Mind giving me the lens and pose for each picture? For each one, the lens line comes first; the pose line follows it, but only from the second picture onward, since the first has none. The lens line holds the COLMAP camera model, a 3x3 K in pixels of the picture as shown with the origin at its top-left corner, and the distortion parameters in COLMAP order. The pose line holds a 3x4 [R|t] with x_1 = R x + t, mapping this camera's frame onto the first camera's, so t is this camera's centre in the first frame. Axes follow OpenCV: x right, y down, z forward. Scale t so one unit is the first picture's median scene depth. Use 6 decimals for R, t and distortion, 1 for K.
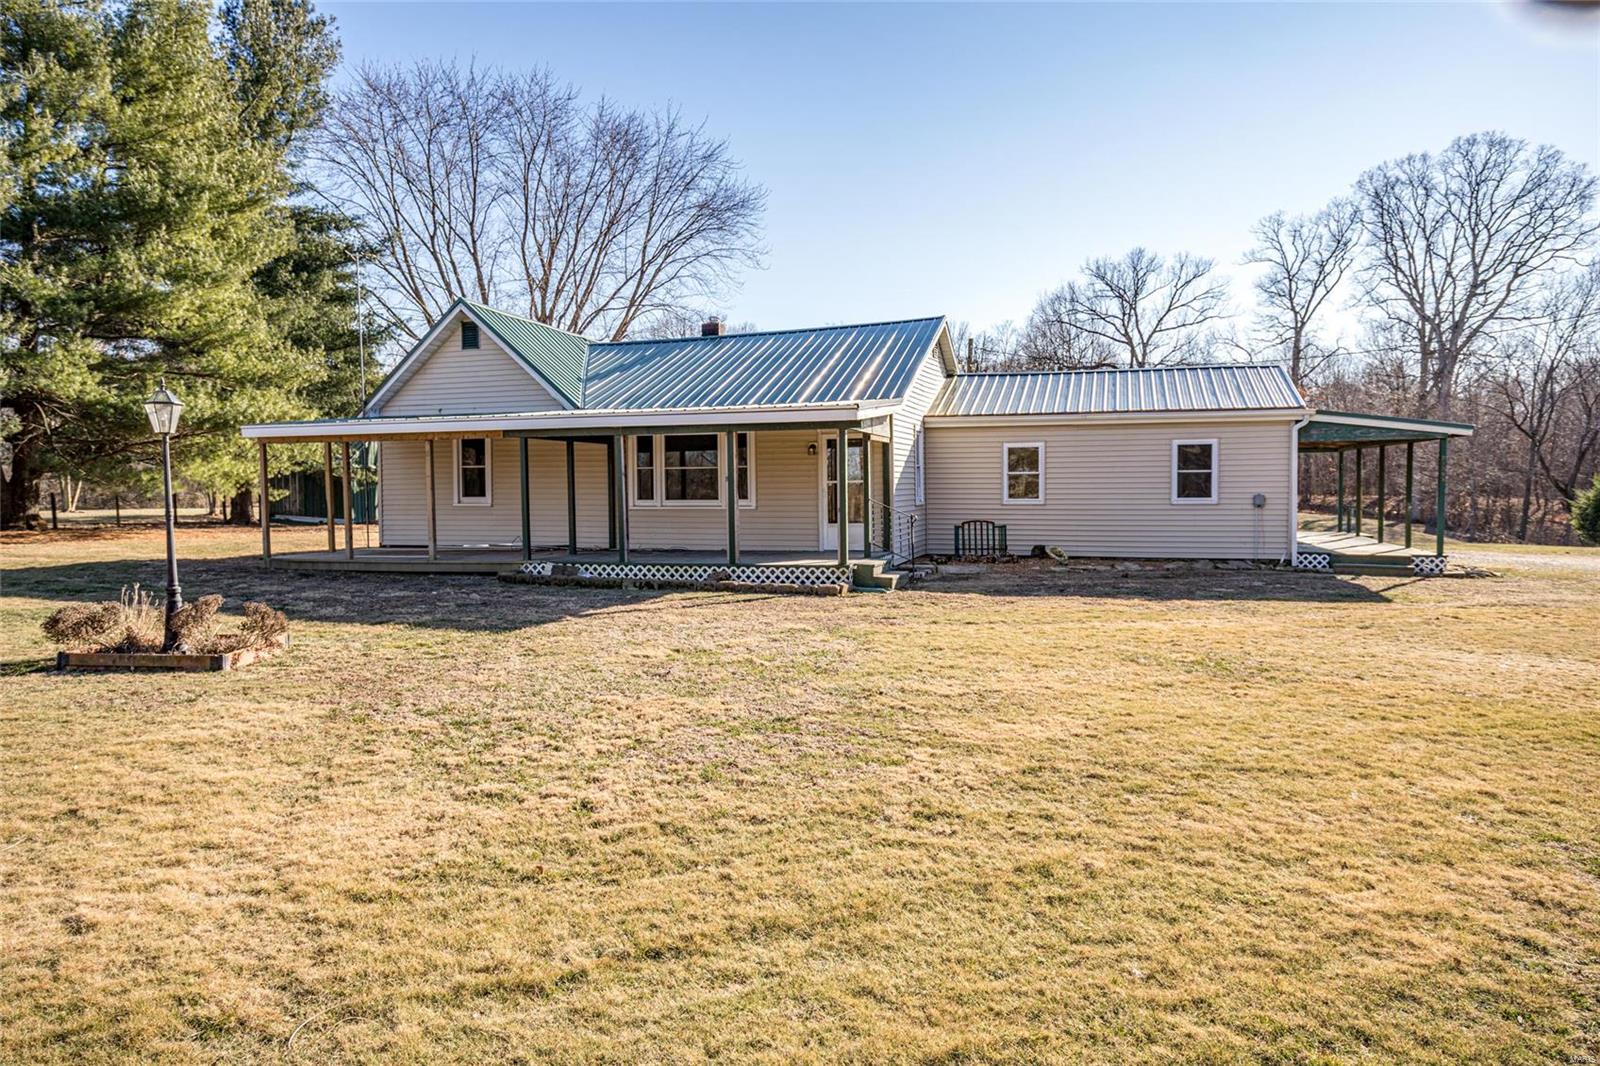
lens RADIAL K [[964.5, 0, 798.0], [0, 964.5, 531.7], [0, 0, 1]] dist [0.006177, 0.001263]
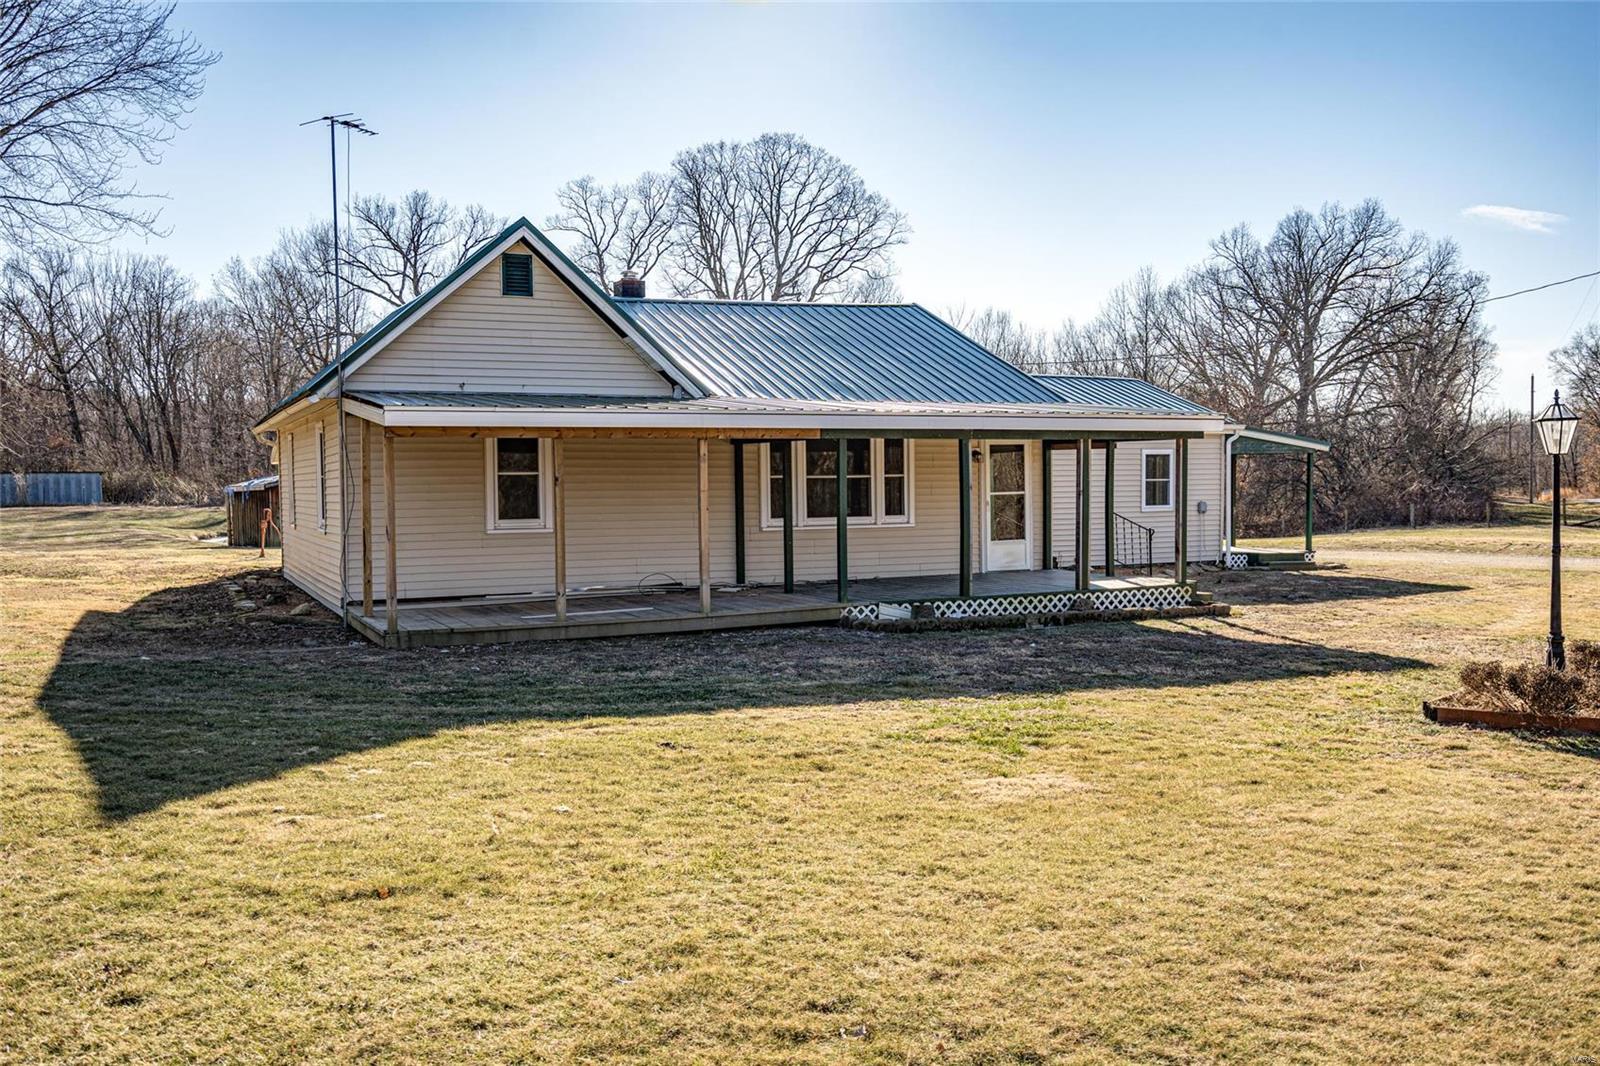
lens RADIAL K [[1217.5, 0, 798.8], [0, 1217.5, 527.9], [0, 0, 1]] dist [0.009792, 0.007668]
pose [[0.762730, -0.025649, 0.646208, -0.739701], [0.033603, 0.999435, 0.000008, -0.023654], [-0.645843, 0.021708, 0.763161, 0.241600]]
